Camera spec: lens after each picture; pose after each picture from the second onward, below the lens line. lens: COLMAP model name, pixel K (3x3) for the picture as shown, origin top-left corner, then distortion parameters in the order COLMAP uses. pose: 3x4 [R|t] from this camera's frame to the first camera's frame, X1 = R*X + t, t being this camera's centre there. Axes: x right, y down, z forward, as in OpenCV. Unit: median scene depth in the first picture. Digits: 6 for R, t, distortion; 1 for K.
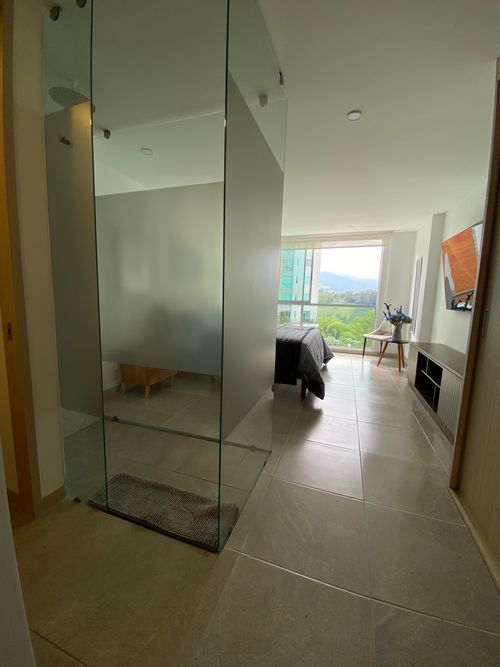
lens RADIAL K [[272.4, 0, 251.3], [0, 272.4, 336.7], [0, 0, 1]] dist [0.028823, -0.024439]
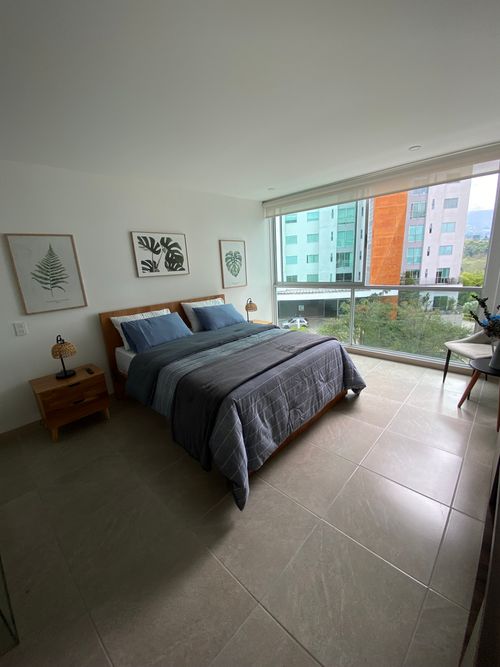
lens RADIAL K [[272.4, 0, 251.3], [0, 272.4, 336.7], [0, 0, 1]] dist [0.028823, -0.024439]
pose [[0.909024, 0.032445, -0.415478, 0.277619], [0.023125, 0.991502, 0.128022, -0.103124], [0.416101, -0.125983, 0.900549, 0.310237]]
